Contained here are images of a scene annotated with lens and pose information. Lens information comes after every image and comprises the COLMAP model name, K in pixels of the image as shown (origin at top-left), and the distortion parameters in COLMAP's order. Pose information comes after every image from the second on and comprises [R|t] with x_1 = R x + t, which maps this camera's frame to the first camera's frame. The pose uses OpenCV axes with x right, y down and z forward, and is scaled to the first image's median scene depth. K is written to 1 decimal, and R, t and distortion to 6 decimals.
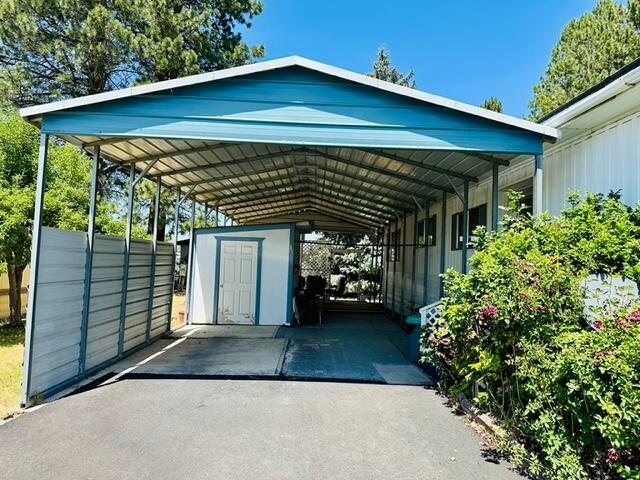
lens RADIAL K [[448.8, 0, 321.2], [0, 448.8, 239.4], [0, 0, 1]] dist [0.018104, -0.012420]
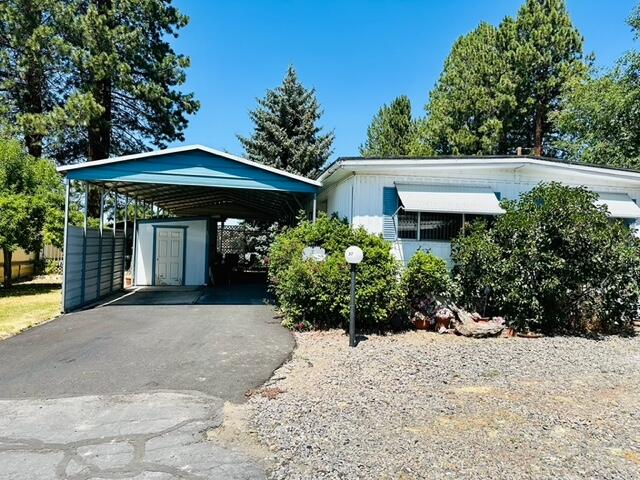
lens RADIAL K [[448.8, 0, 319.5], [0, 448.8, 239.4], [0, 0, 1]] dist [0.018104, -0.012420]
pose [[0.989874, -0.003471, 0.141906, 0.085397], [-0.002651, 0.999074, 0.042934, -0.023320], [-0.141924, -0.042875, 0.988949, -0.486026]]
